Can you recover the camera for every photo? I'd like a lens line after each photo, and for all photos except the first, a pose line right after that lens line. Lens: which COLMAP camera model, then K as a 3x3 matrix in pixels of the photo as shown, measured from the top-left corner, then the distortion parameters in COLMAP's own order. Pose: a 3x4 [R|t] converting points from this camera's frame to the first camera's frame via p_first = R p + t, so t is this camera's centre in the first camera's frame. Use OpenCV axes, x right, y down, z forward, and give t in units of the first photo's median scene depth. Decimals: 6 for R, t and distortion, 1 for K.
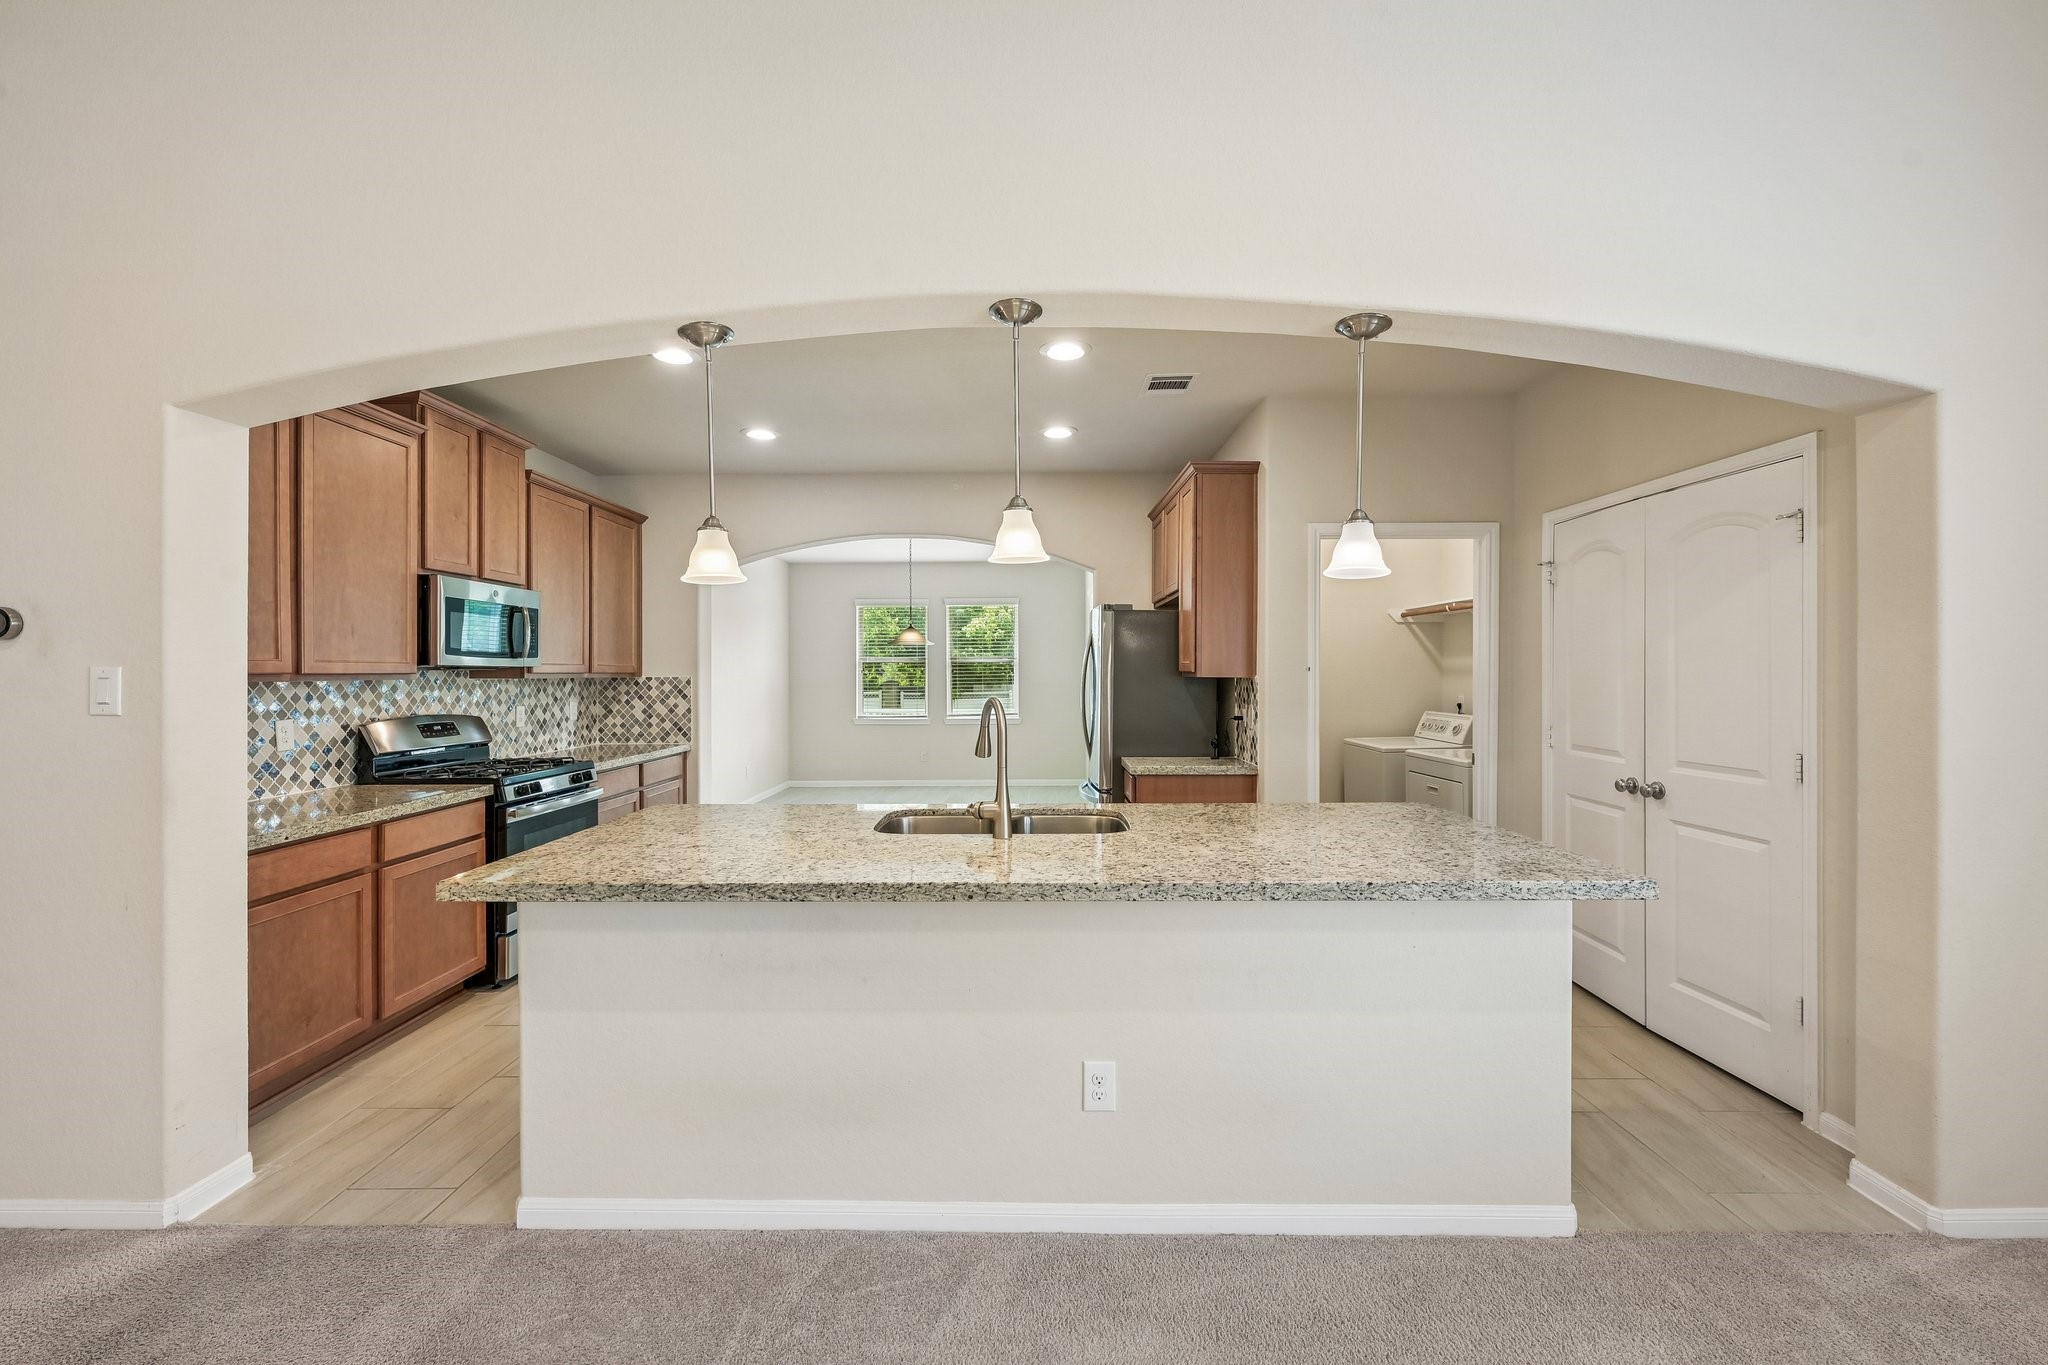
lens RADIAL K [[816.5, 0, 1025.9], [0, 816.5, 678.0], [0, 0, 1]] dist [-0.001522, 0.000194]
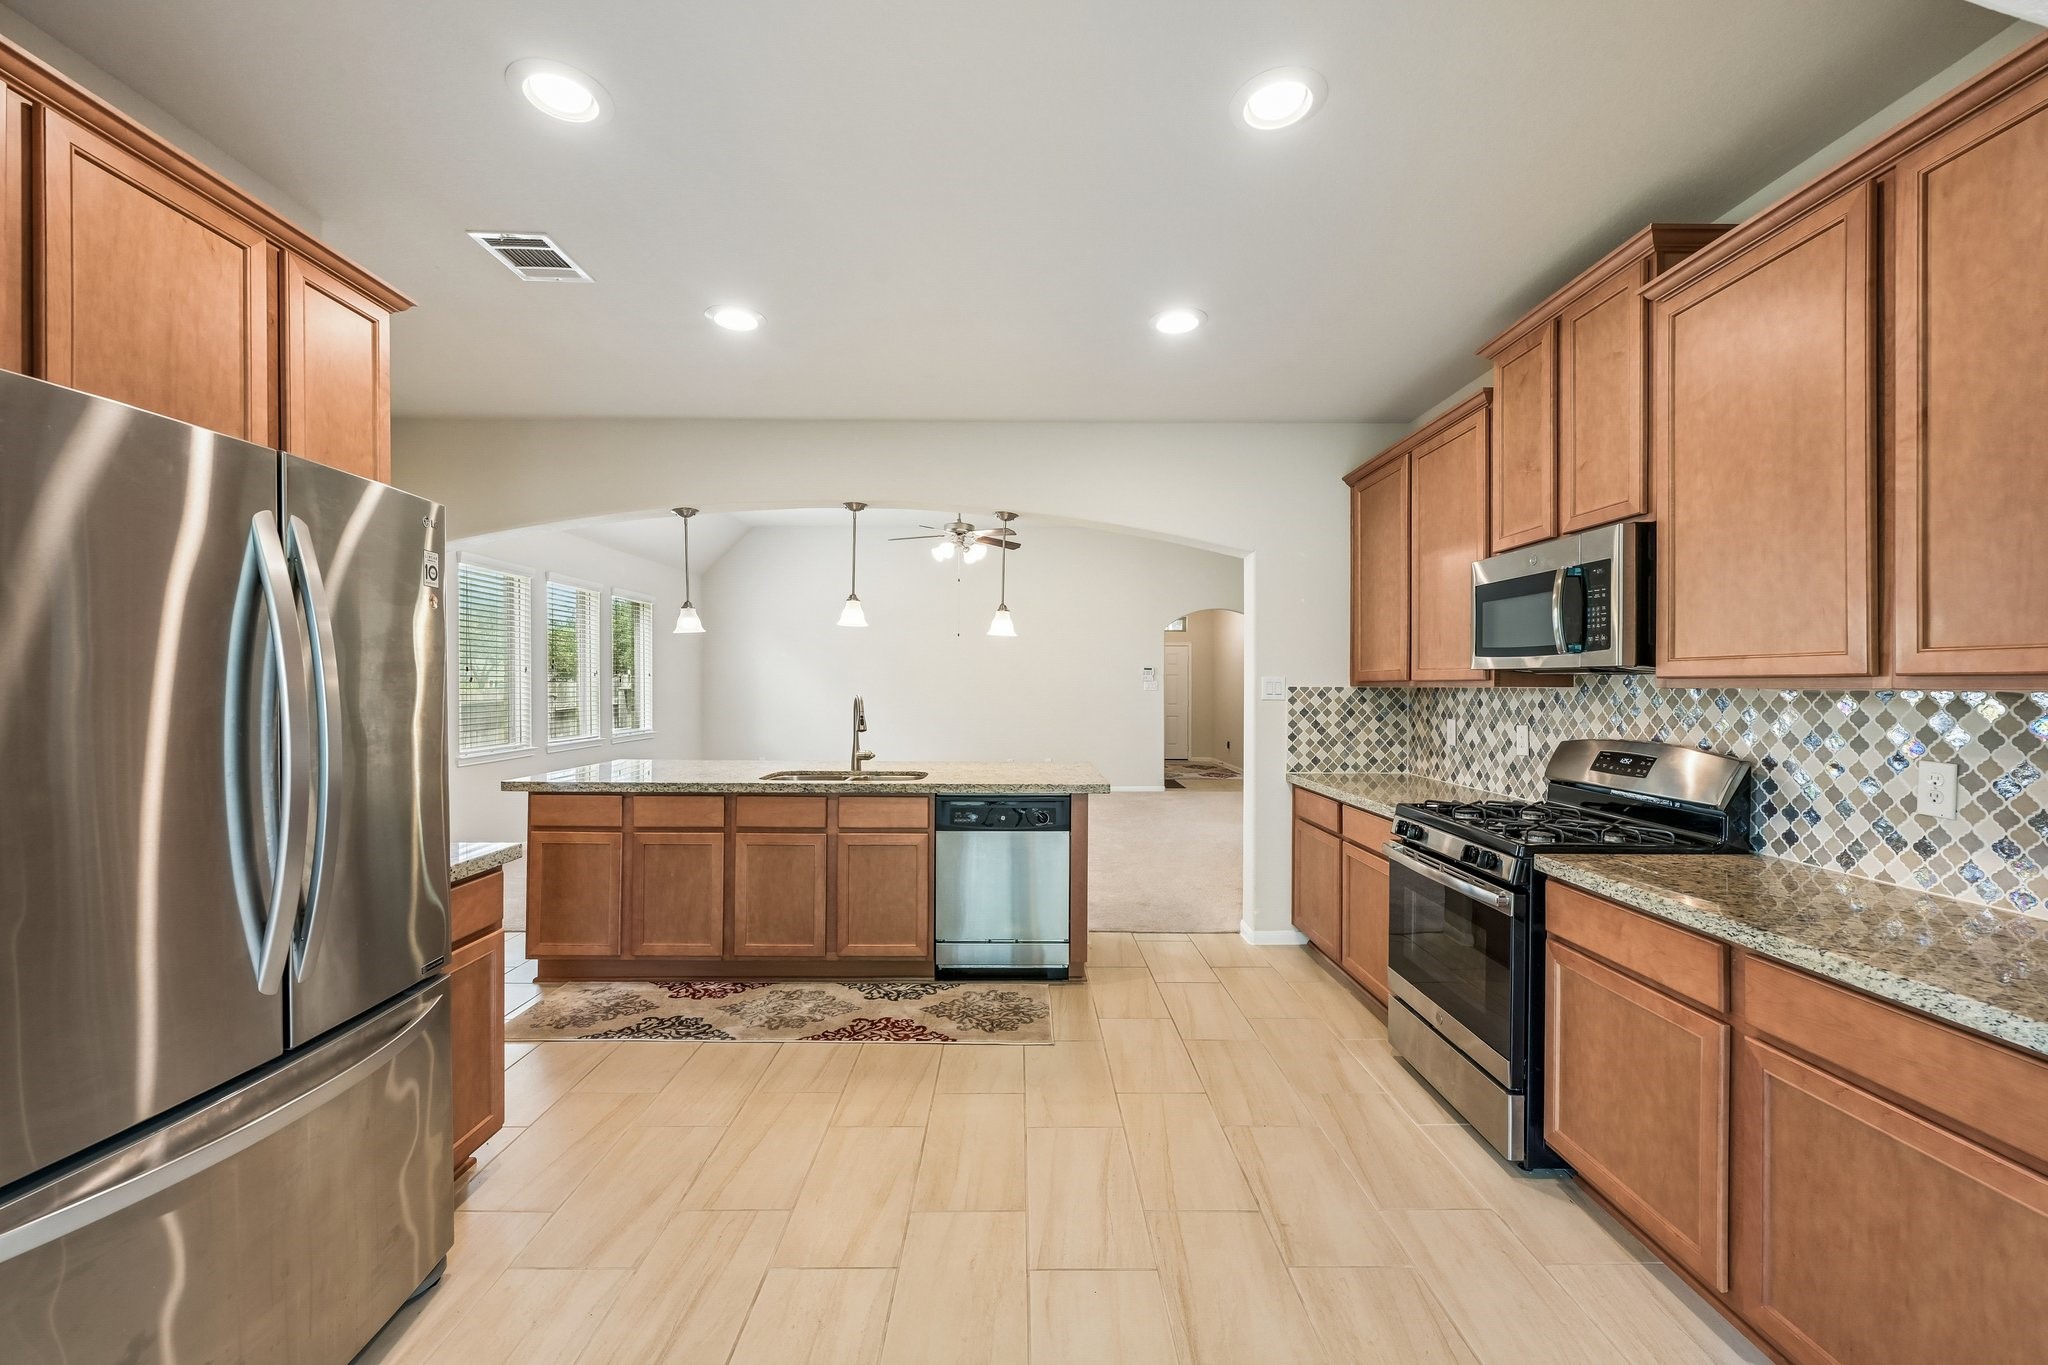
lens RADIAL K [[816.5, 0, 1023.4], [0, 816.5, 686.4], [0, 0, 1]] dist [-0.001522, 0.000194]
pose [[-0.999915, -0.003507, -0.012535, -0.209077], [-0.003628, 0.999946, 0.009698, -0.004027], [0.012500, 0.009743, -0.999874, 1.562990]]
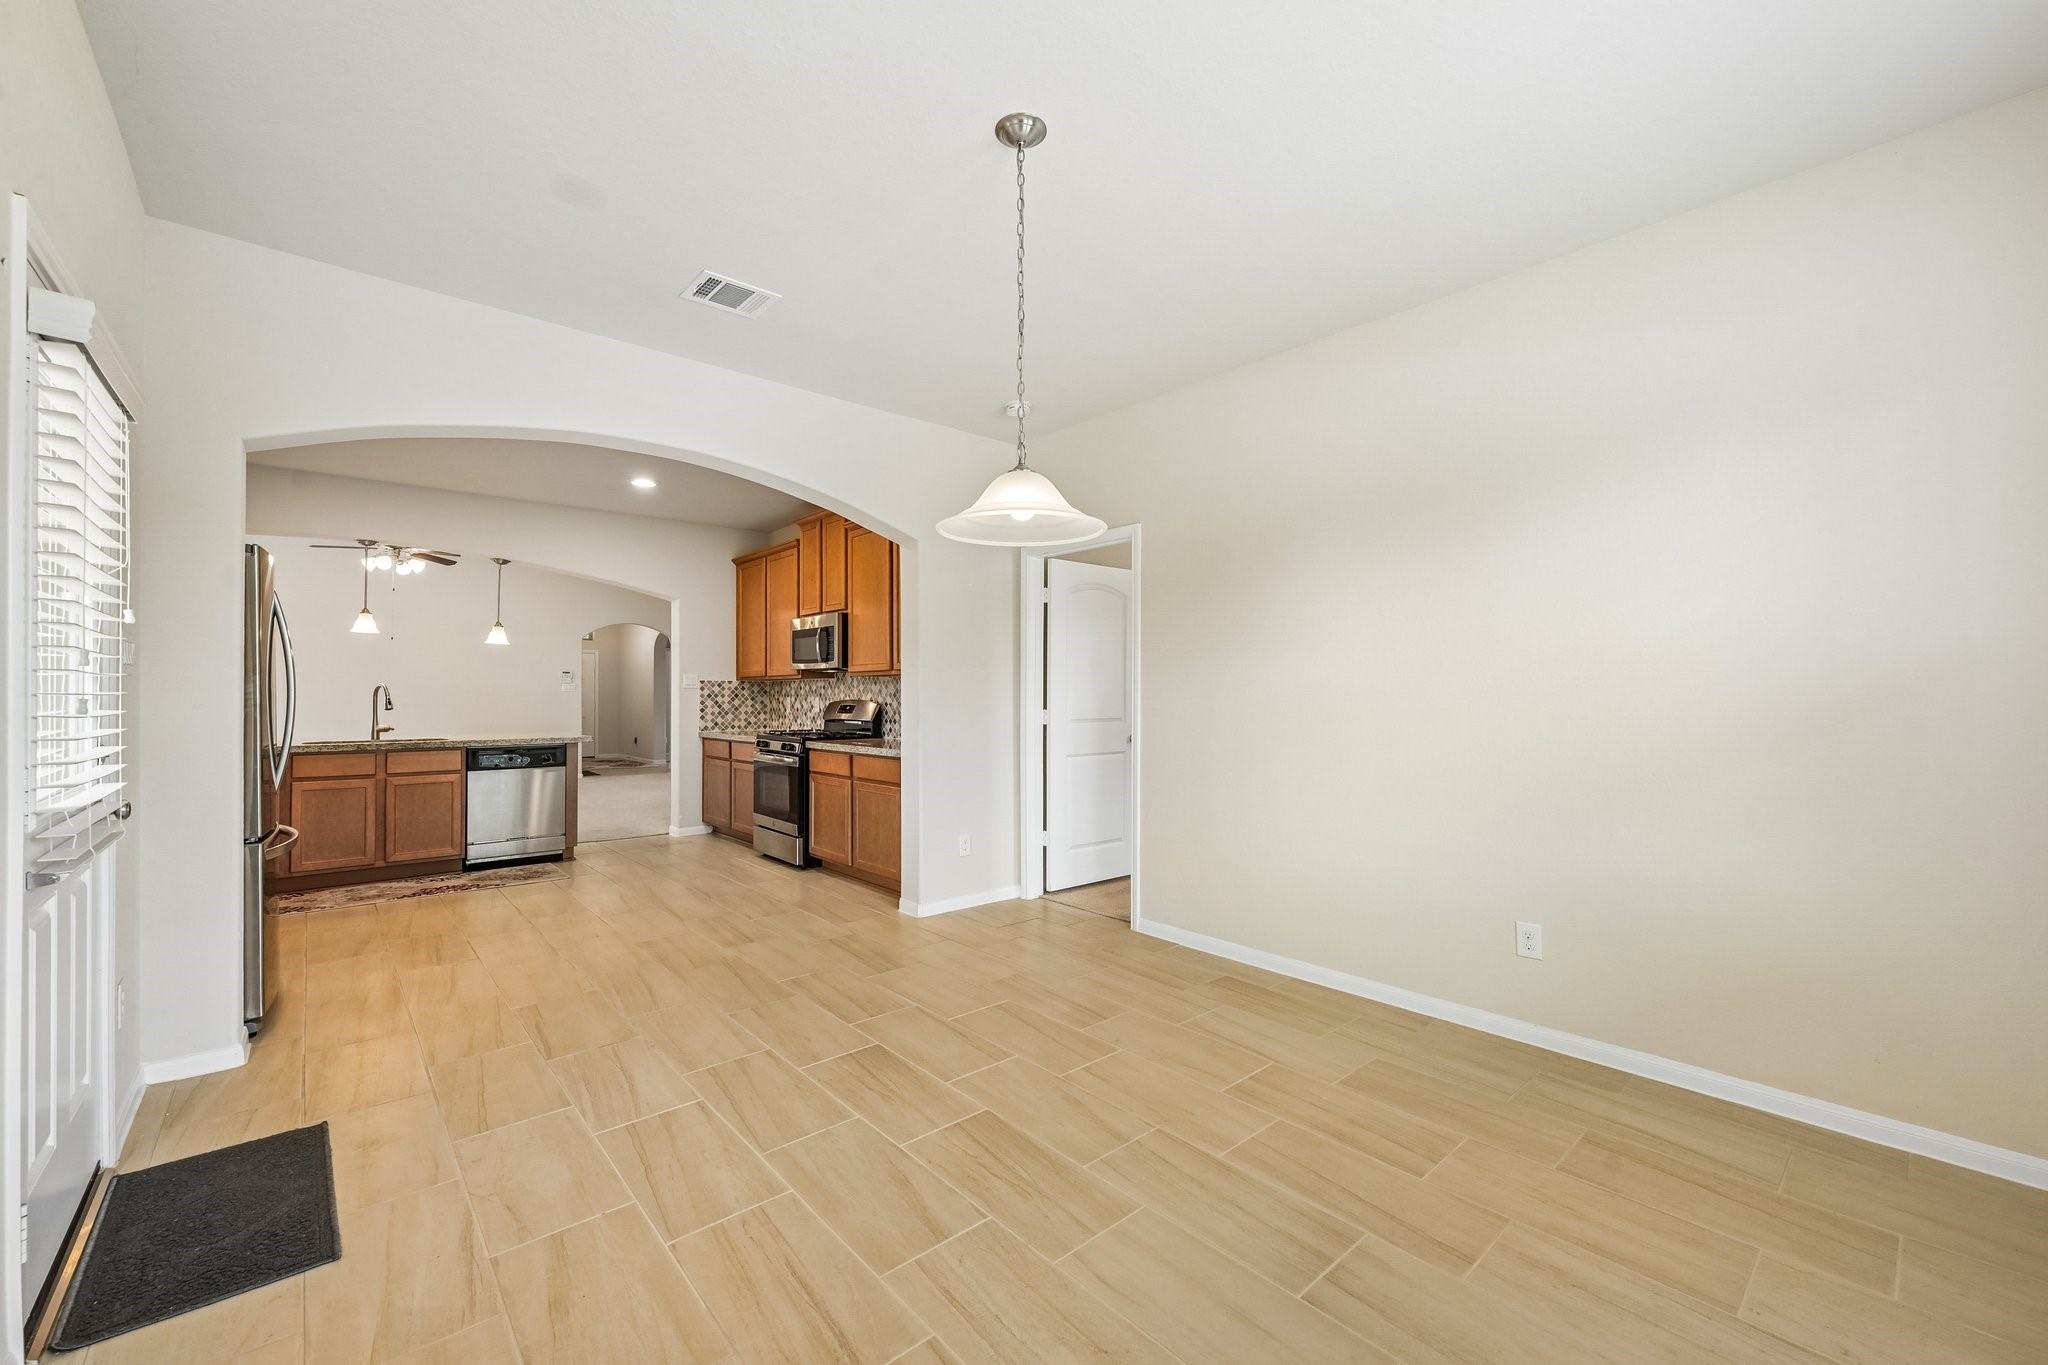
lens RADIAL K [[816.5, 0, 1023.6], [0, 816.5, 687.1], [0, 0, 1]] dist [-0.001522, 0.000194]
pose [[-0.748582, -0.005733, -0.663018, 0.077315], [-0.002834, 0.999981, -0.005447, 0.026724], [0.663037, -0.002198, -0.748584, 2.287983]]
